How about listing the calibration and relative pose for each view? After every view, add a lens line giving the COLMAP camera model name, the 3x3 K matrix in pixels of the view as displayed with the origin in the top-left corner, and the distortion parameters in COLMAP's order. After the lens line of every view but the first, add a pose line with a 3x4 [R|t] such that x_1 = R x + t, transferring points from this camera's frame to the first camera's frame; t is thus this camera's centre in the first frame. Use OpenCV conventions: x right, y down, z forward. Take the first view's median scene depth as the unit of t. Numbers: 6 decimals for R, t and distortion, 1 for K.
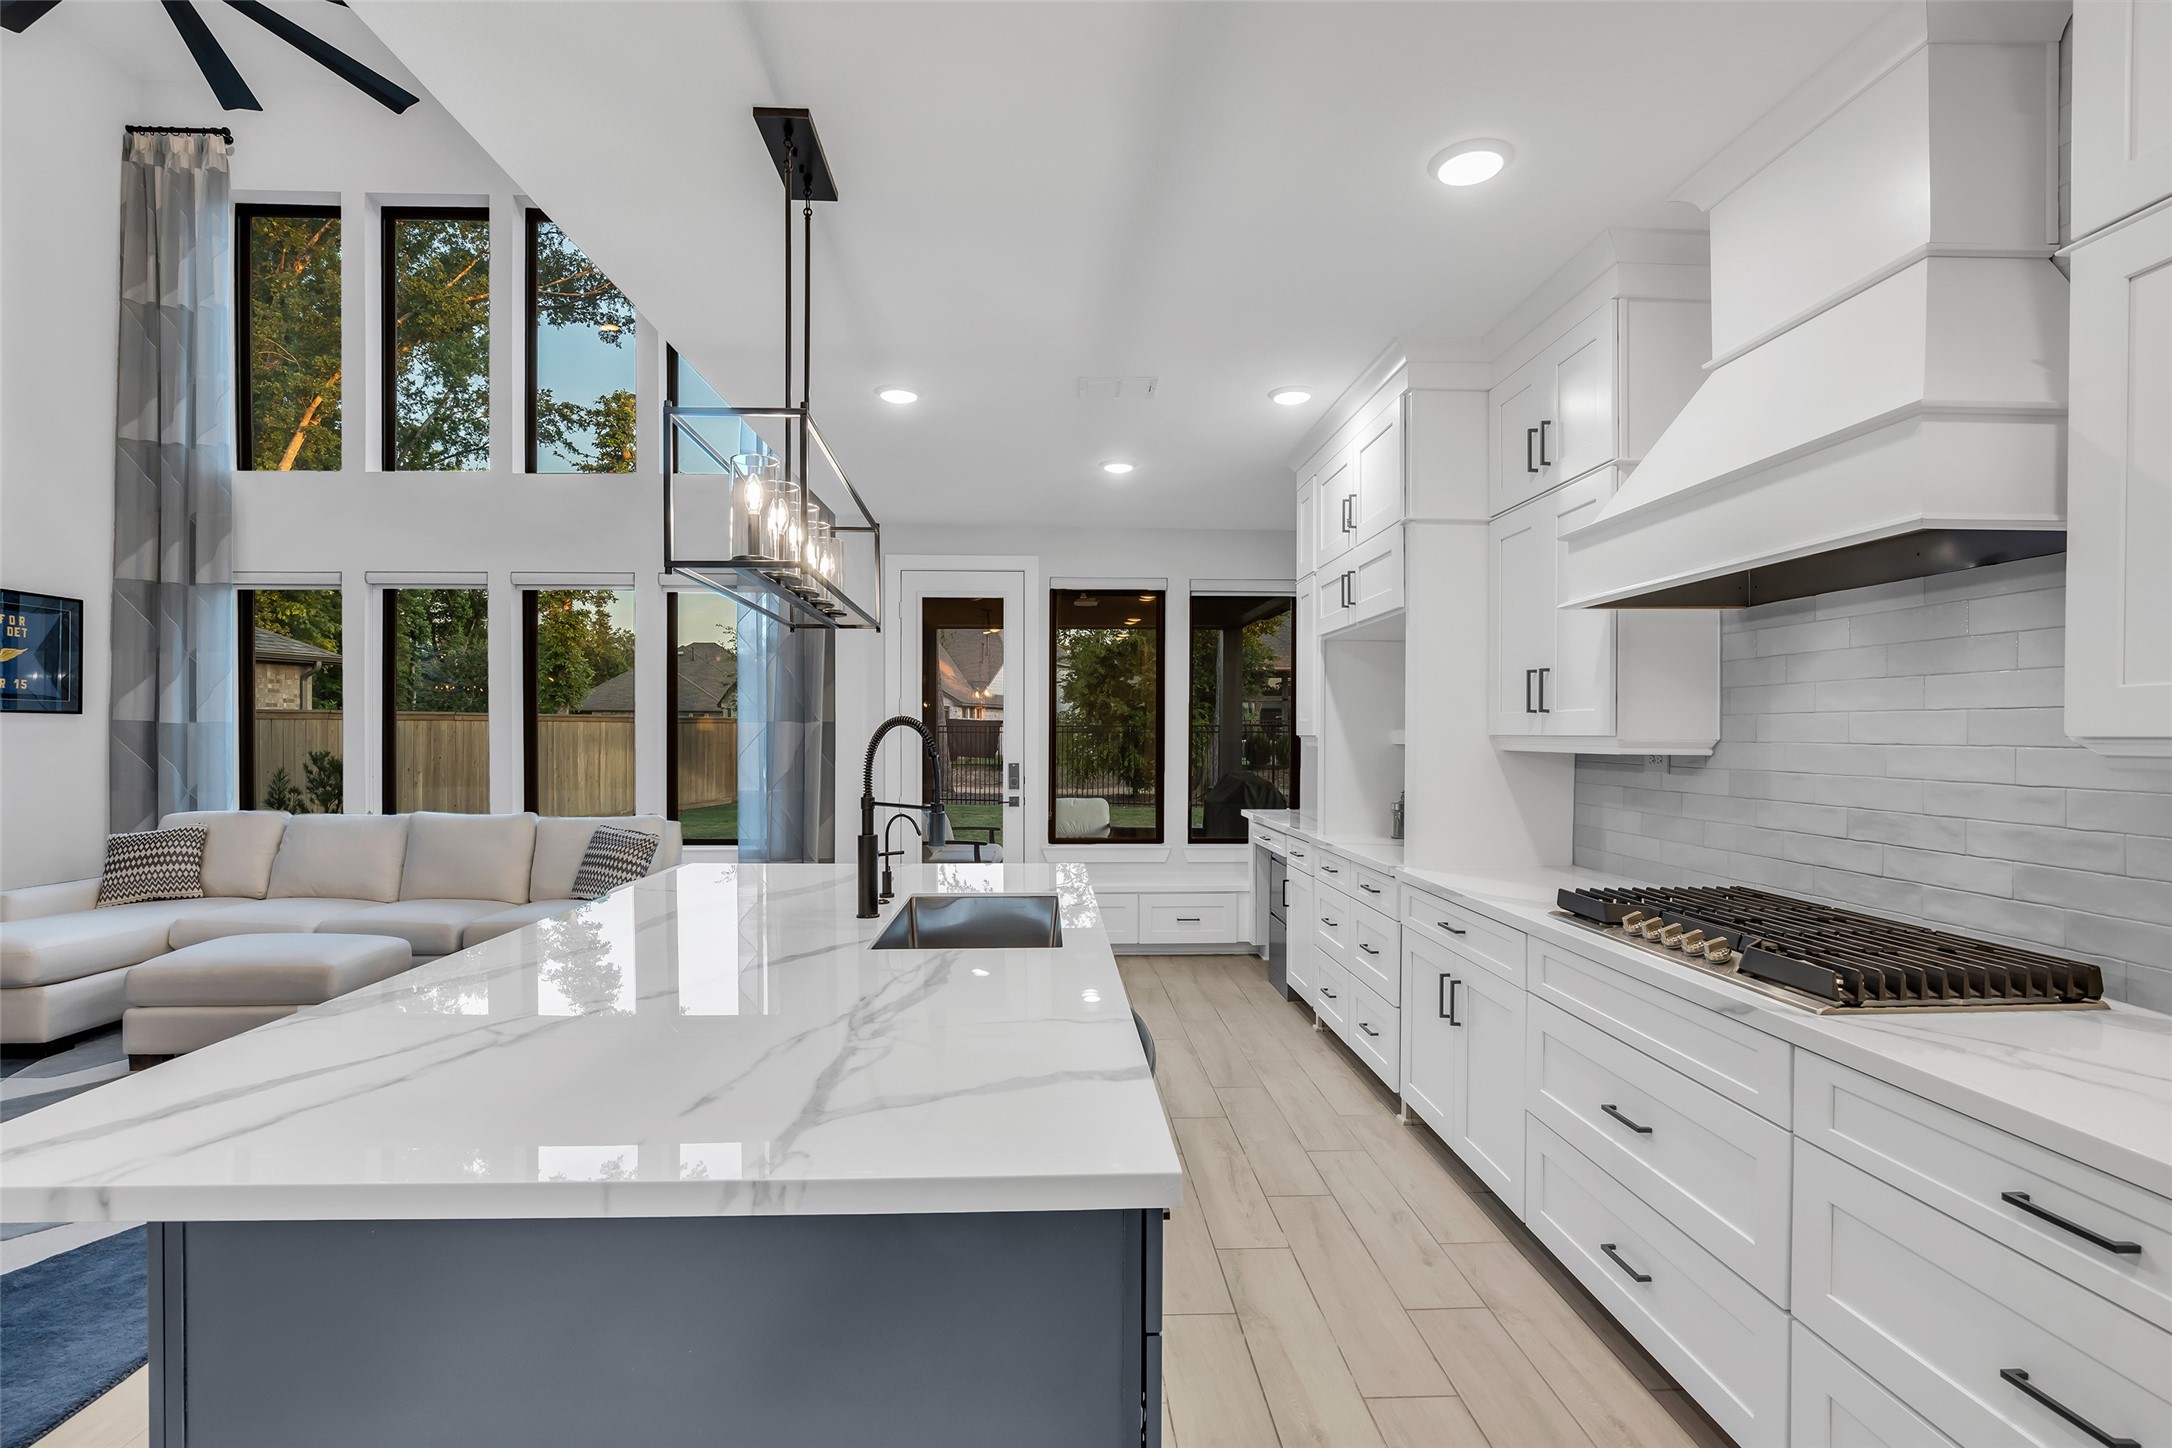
lens RADIAL K [[996.8, 0, 1071.5], [0, 996.8, 743.9], [0, 0, 1]] dist [-0.017753, 0.005851]
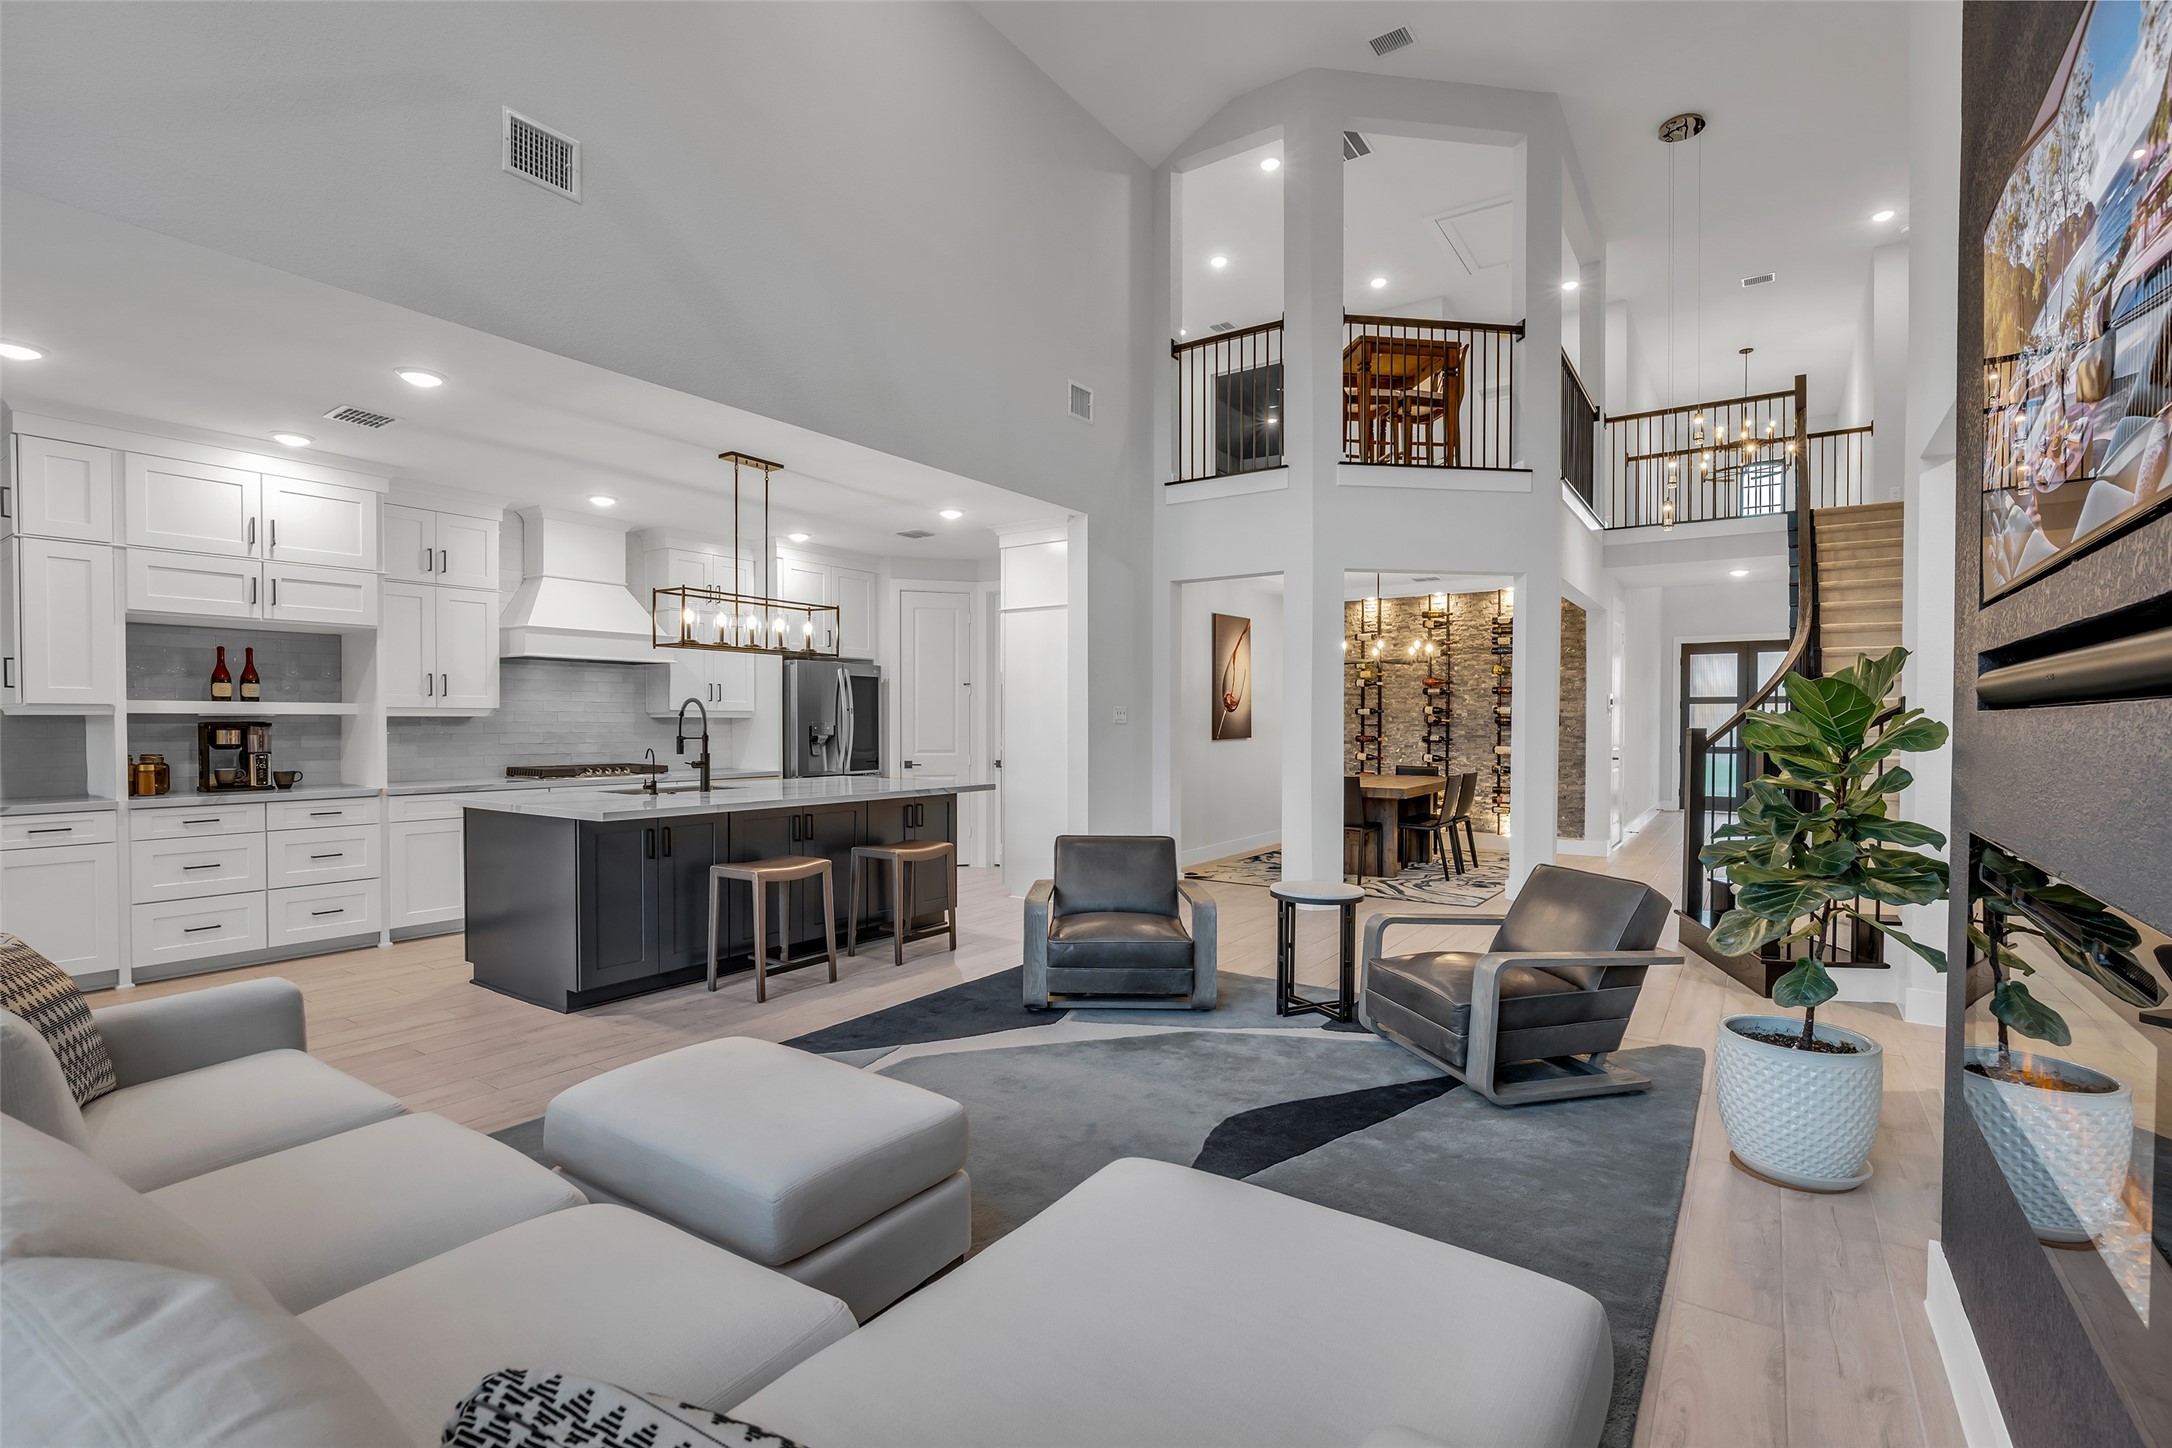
lens RADIAL K [[996.8, 0, 1085.5], [0, 996.8, 738.3], [0, 0, 1]] dist [-0.017753, 0.005851]
pose [[-0.803504, -0.013047, 0.595156, -1.605312], [0.002515, 0.999676, 0.025310, 0.004975], [-0.595294, 0.021833, -0.803211, 1.685419]]
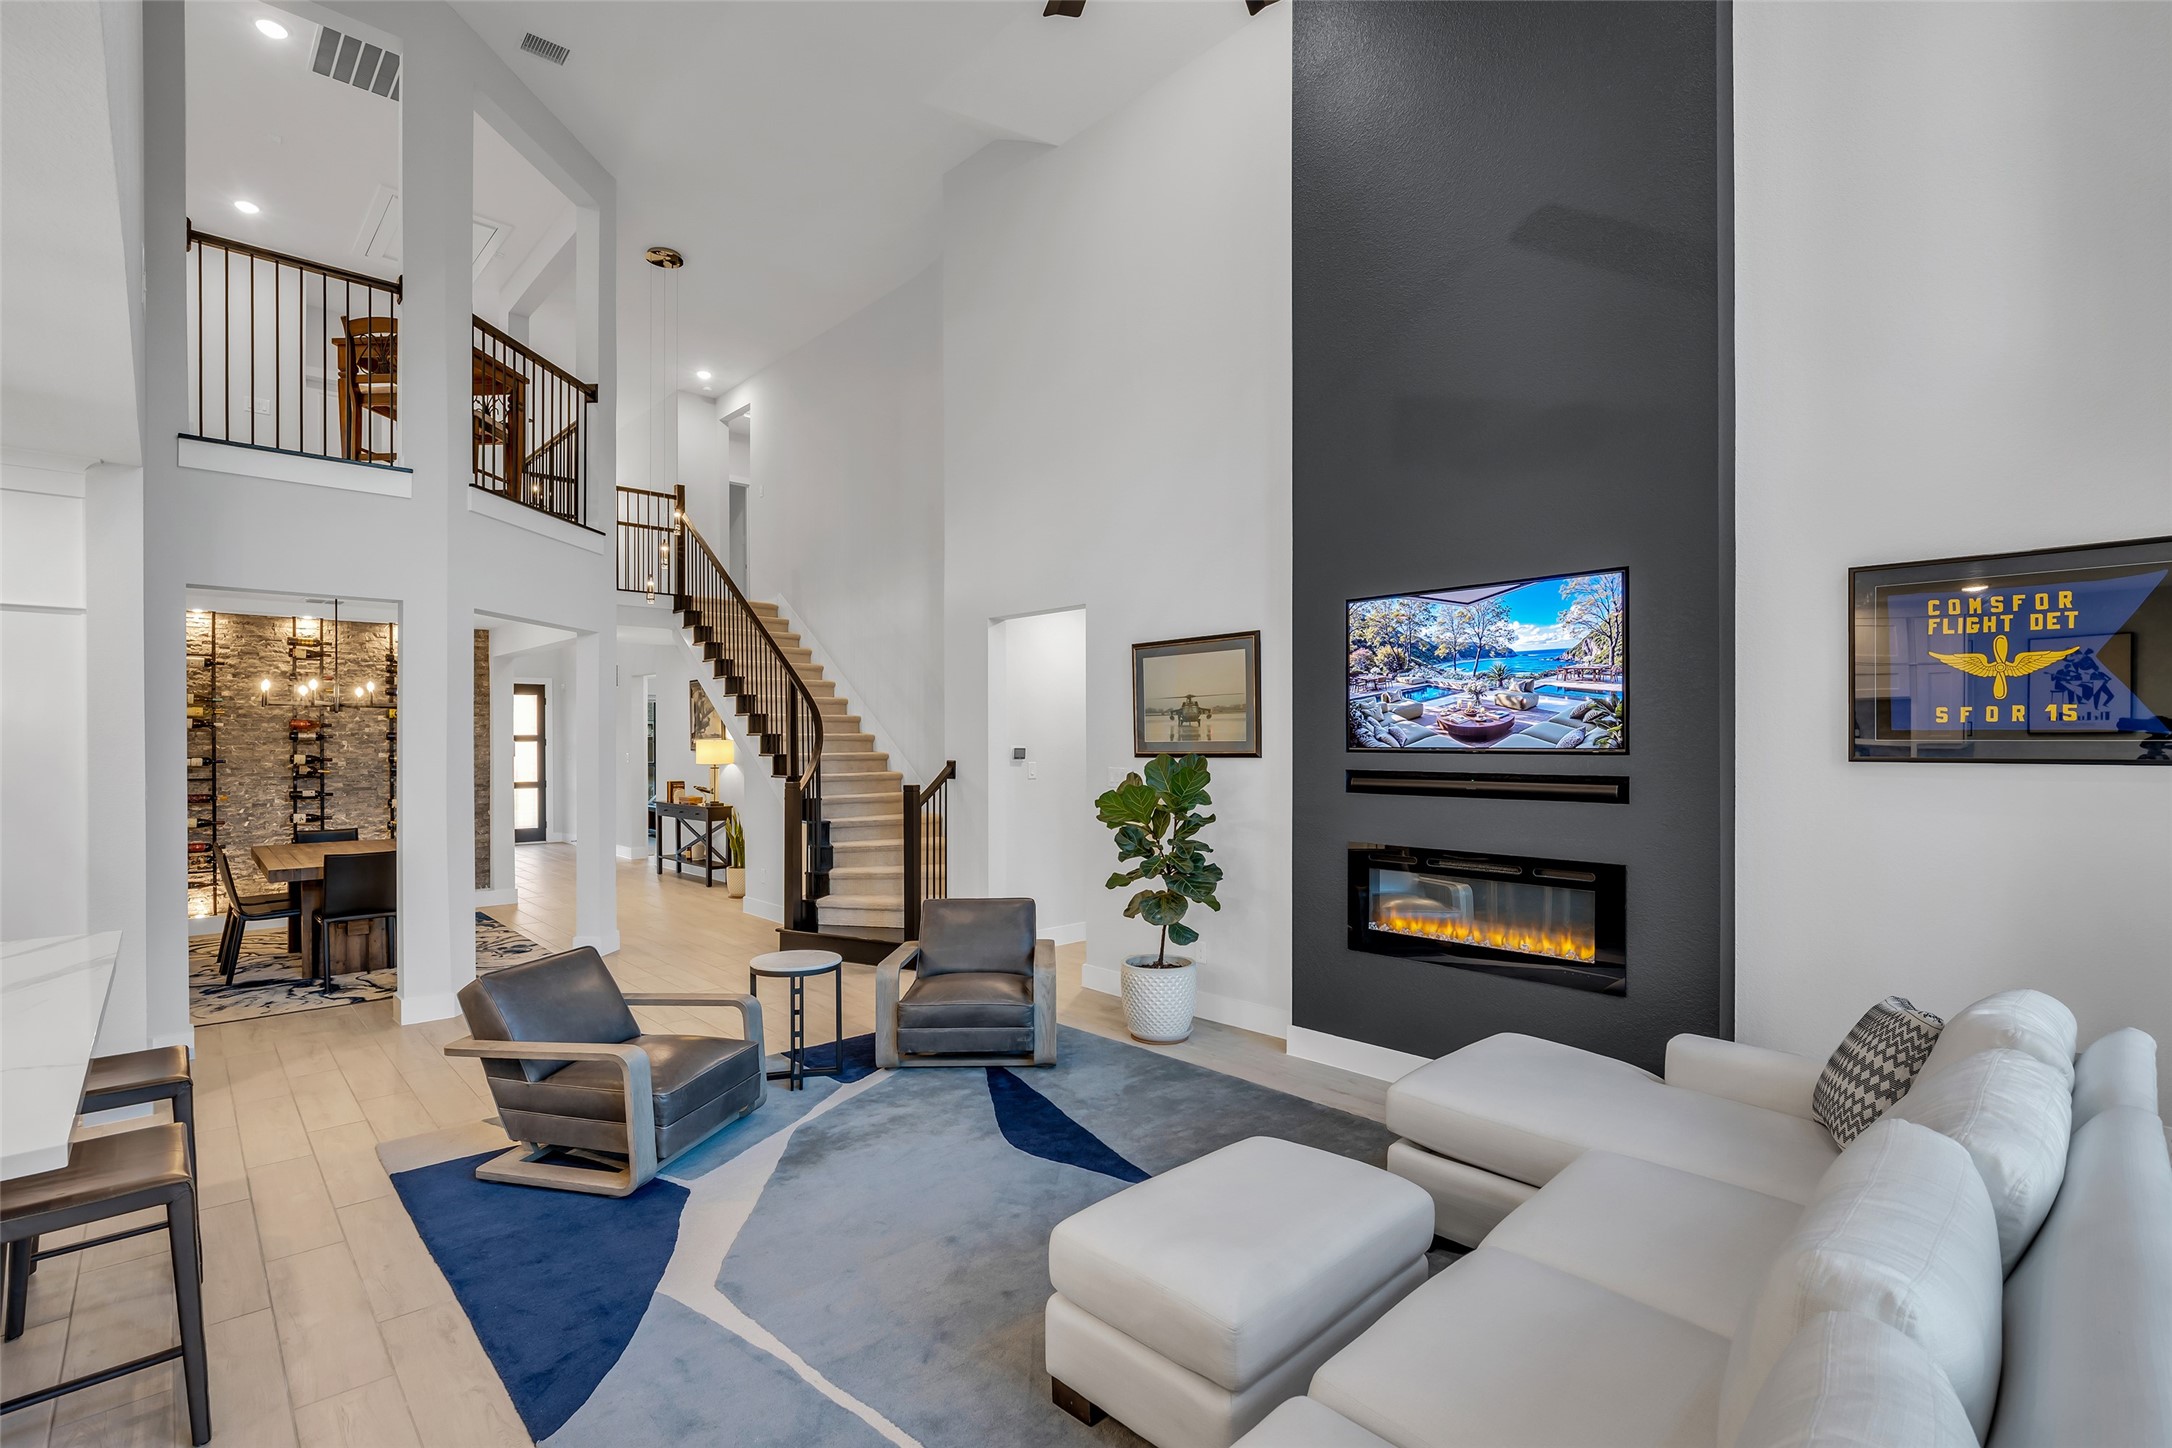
lens RADIAL K [[996.8, 0, 1077.5], [0, 996.8, 743.1], [0, 0, 1]] dist [-0.017753, 0.005851]
pose [[-0.754681, 0.000842, -0.656092, -0.458480], [-0.005753, 0.999952, 0.007901, -0.073473], [0.656067, 0.009737, -0.754640, 1.735378]]
